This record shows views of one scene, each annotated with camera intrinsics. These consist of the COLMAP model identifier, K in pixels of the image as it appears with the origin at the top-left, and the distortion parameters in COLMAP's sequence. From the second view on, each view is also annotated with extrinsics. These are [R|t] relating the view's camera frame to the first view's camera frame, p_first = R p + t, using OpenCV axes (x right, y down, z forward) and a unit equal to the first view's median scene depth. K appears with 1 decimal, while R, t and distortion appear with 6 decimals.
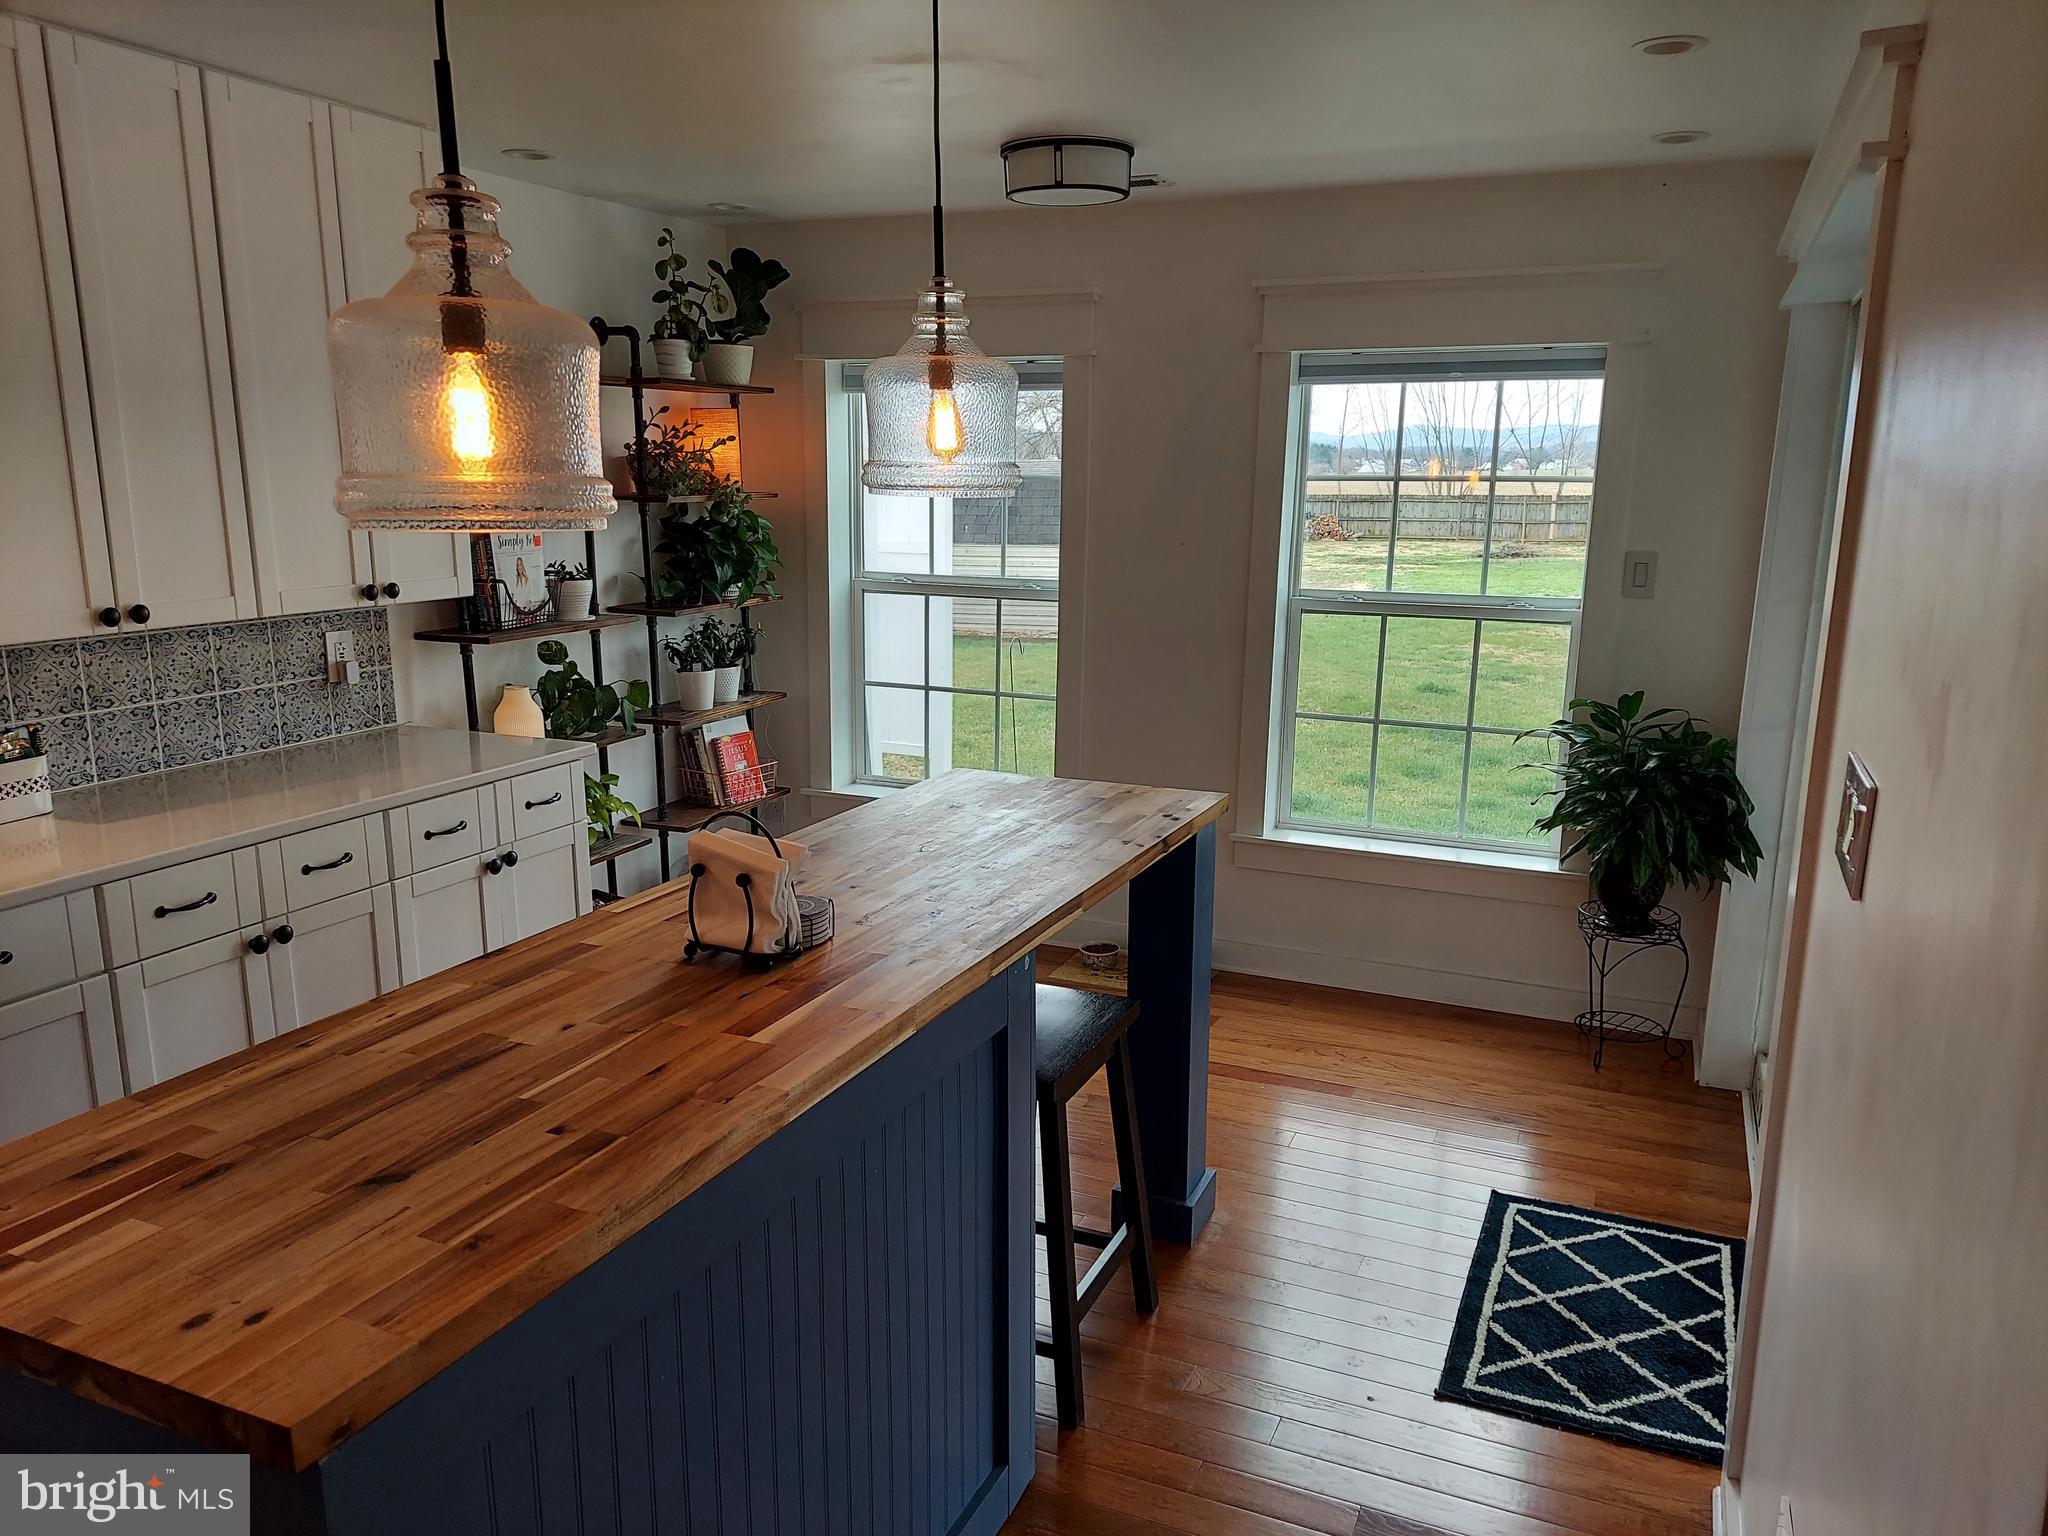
lens RADIAL K [[1468.3, 0, 1035.9], [0, 1468.3, 786.5], [0, 0, 1]] dist [0.071205, -0.070470]
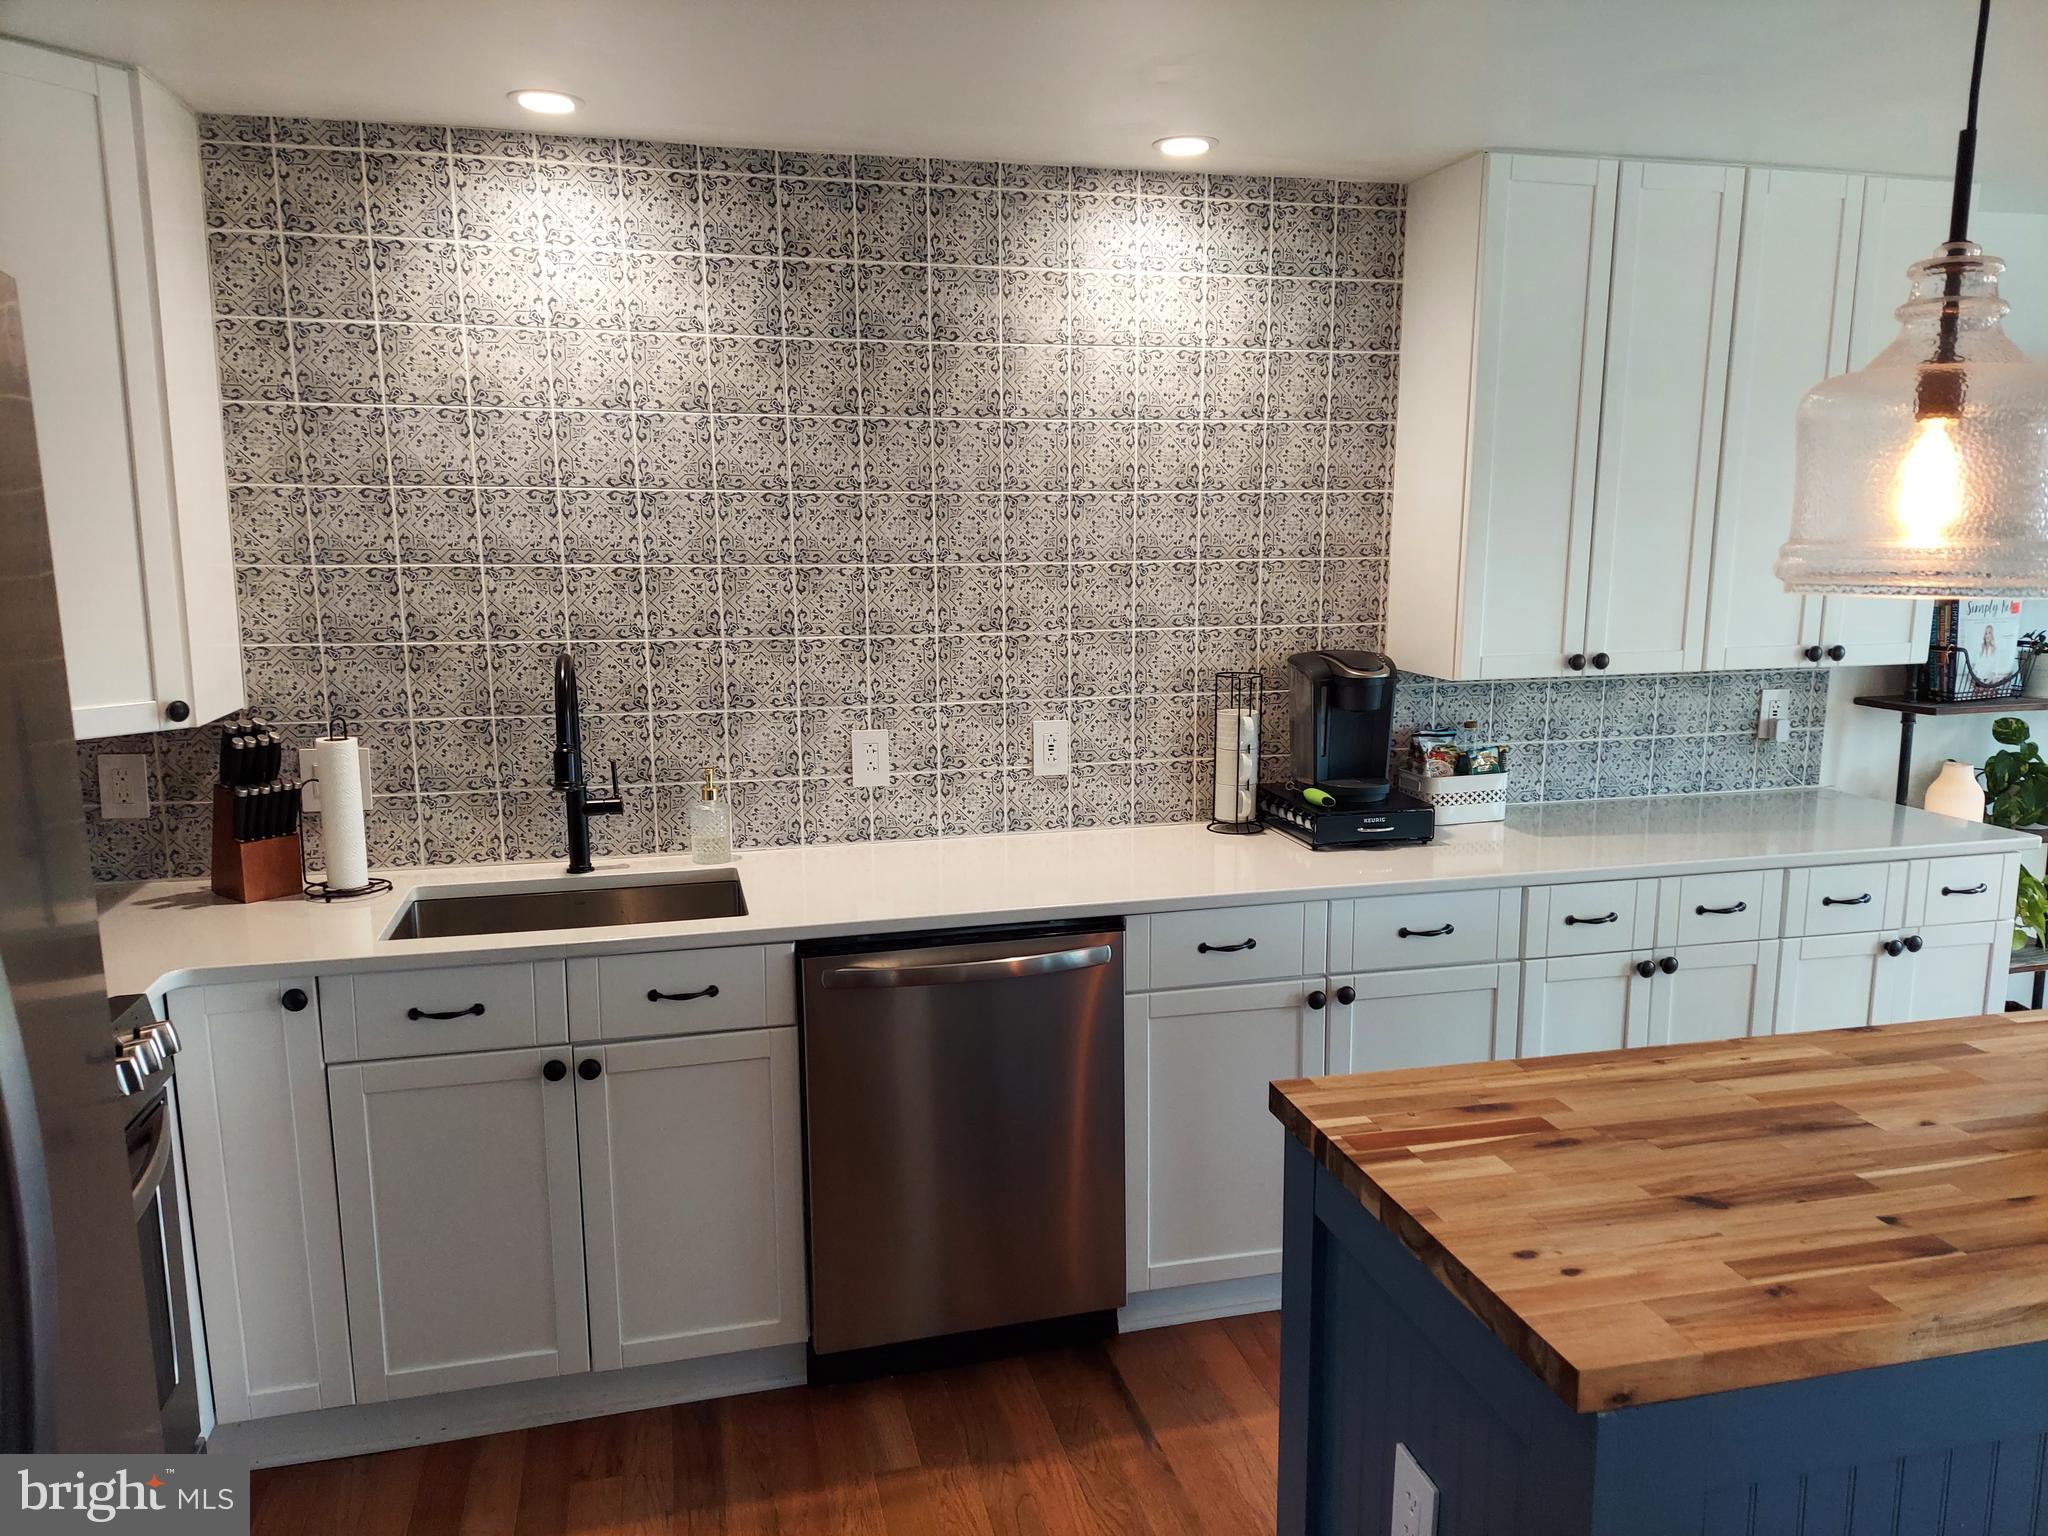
lens RADIAL K [[1454.6, 0, 1048.8], [0, 1454.6, 786.7], [0, 0, 1]] dist [0.095020, -0.108368]
pose [[0.617728, 0.133164, -0.775035, 0.023225], [-0.162797, 0.985863, 0.039633, 0.003121], [0.769356, 0.101692, 0.630674, -0.024511]]
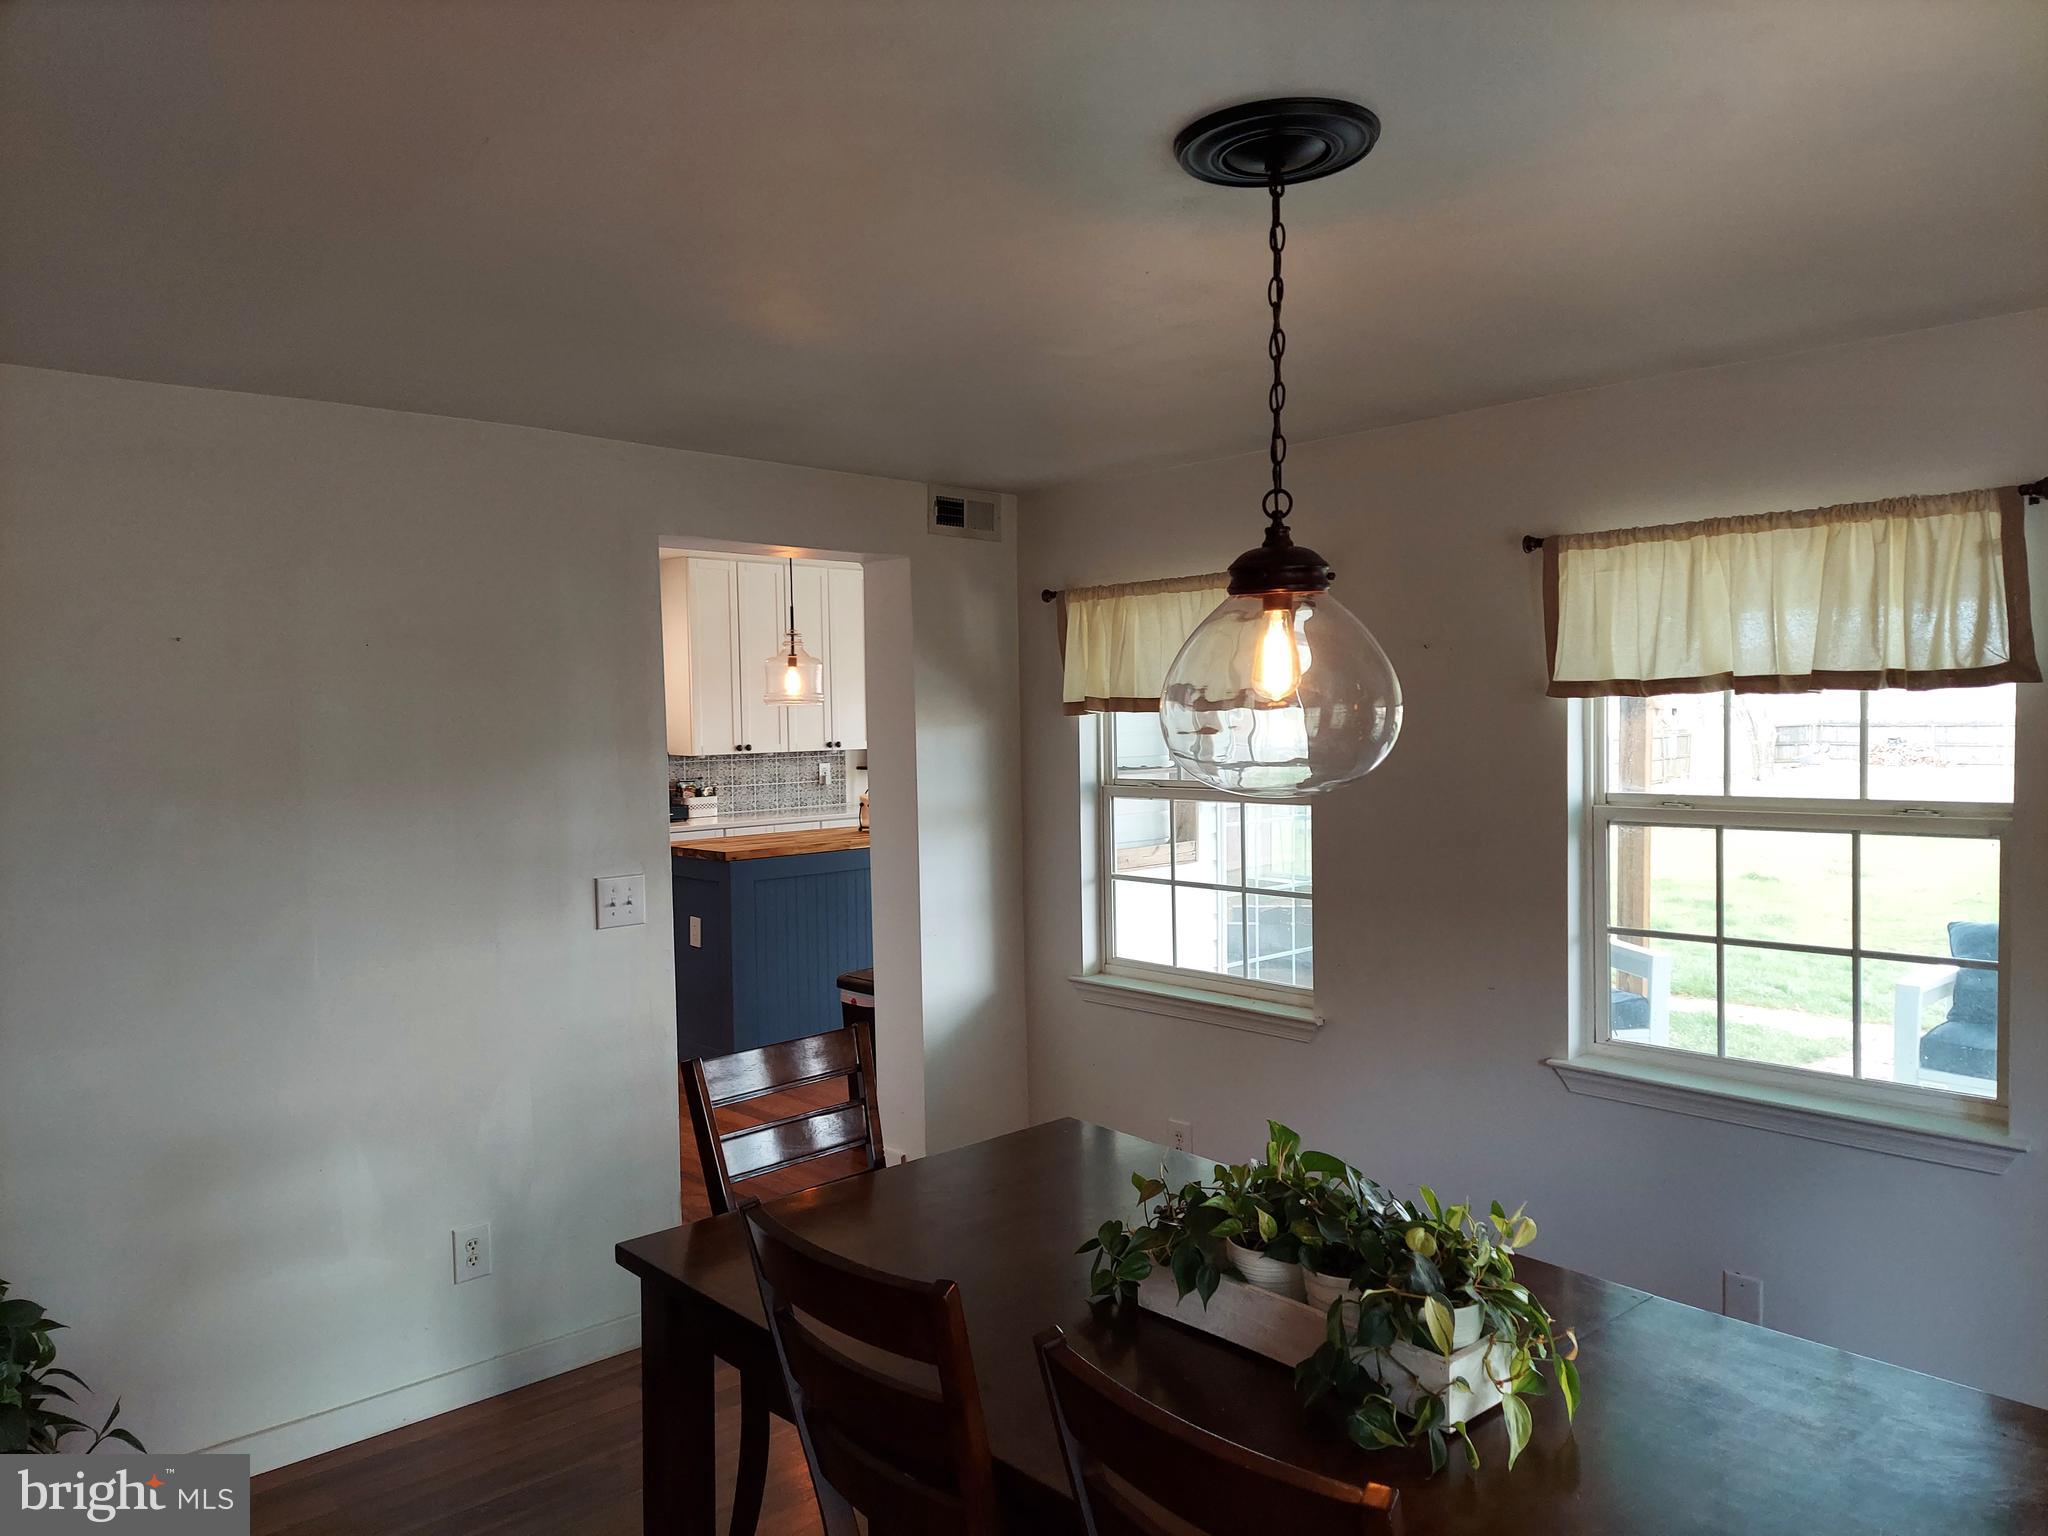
lens RADIAL K [[1454.6, 0, 1048.8], [0, 1454.6, 786.7], [0, 0, 1]] dist [0.095020, -0.108368]
pose [[0.923166, 0.003770, -0.384383, 0.962102], [-0.063860, 0.987561, -0.143685, 0.308114], [0.379060, 0.157191, 0.911924, -1.266817]]
